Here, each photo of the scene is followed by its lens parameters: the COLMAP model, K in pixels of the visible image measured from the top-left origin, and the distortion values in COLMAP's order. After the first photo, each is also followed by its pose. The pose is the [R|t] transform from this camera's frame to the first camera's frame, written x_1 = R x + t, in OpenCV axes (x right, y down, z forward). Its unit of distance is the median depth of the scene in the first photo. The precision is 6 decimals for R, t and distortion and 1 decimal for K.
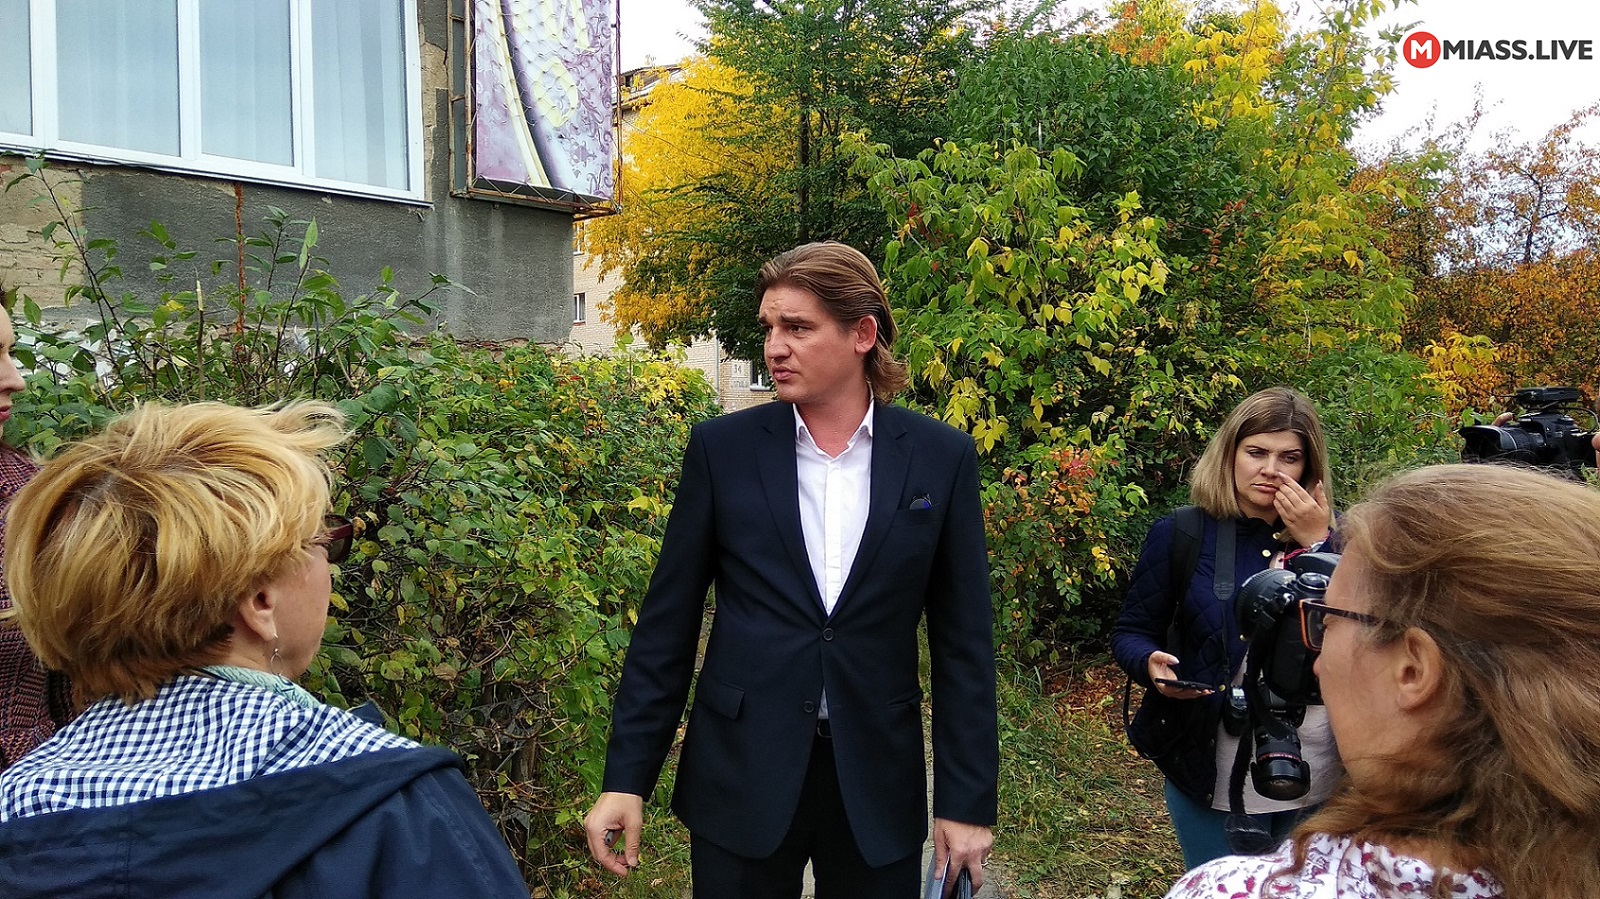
lens RADIAL K [[1222.7, 0, 800.0], [0, 1222.7, 449.5], [0, 0, 1]] dist [0.104131, -0.174959]
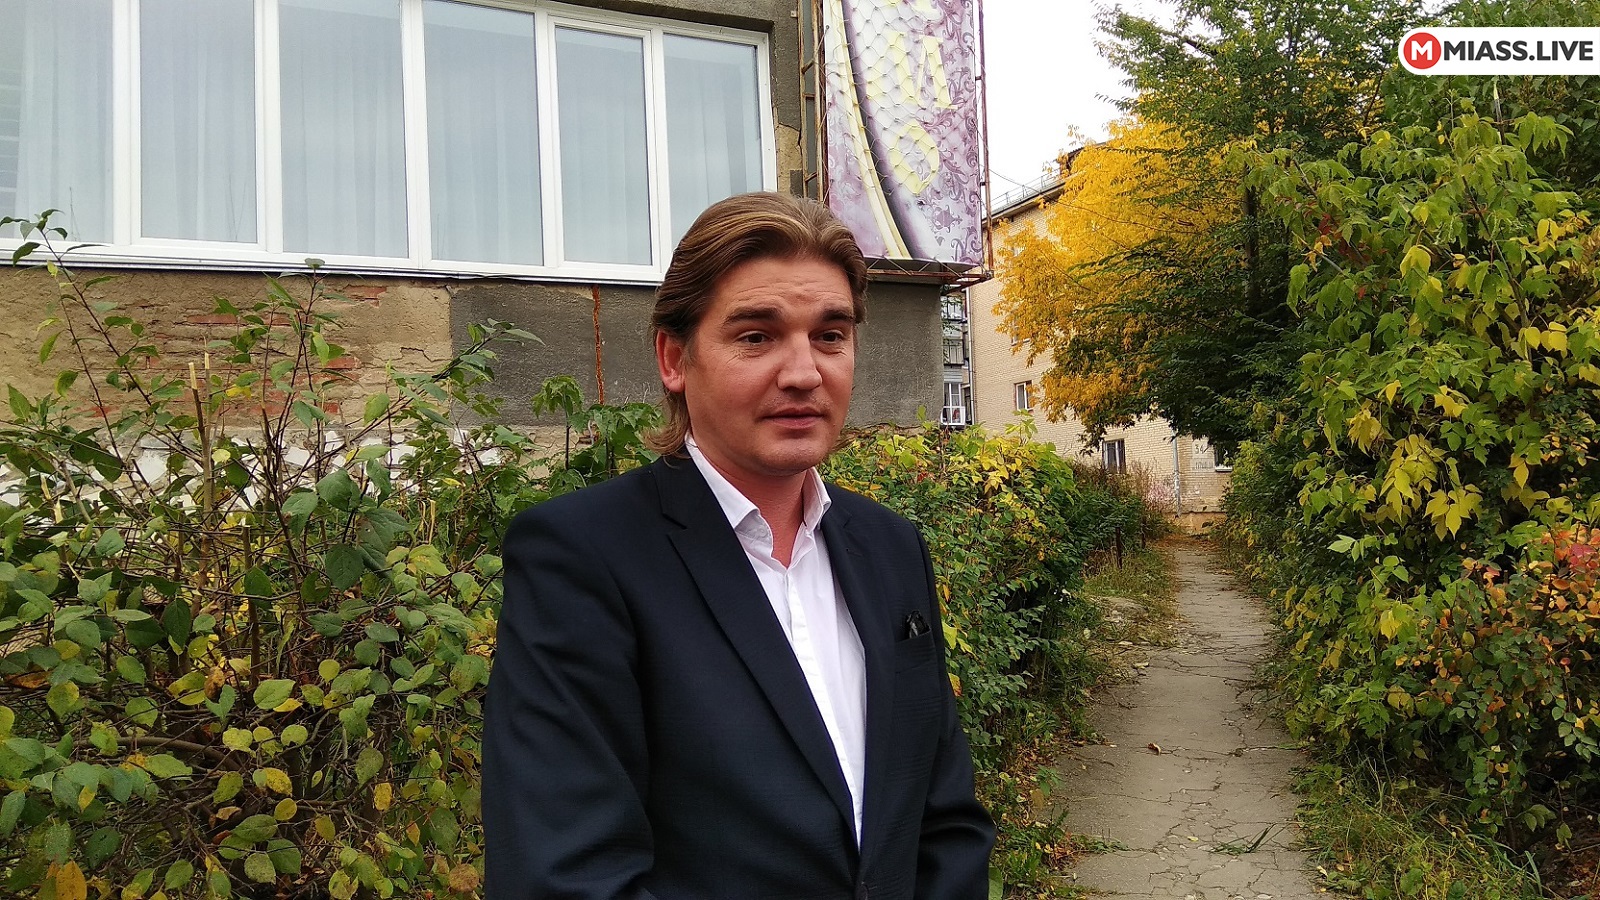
lens RADIAL K [[1222.7, 0, 800.0], [0, 1222.7, 450.0], [0, 0, 1]] dist [0.104131, -0.174959]
pose [[0.927383, -0.052883, -0.370356, 0.061478], [0.025260, 0.996551, -0.079046, 0.000018], [0.373259, 0.063950, 0.925521, 0.151790]]
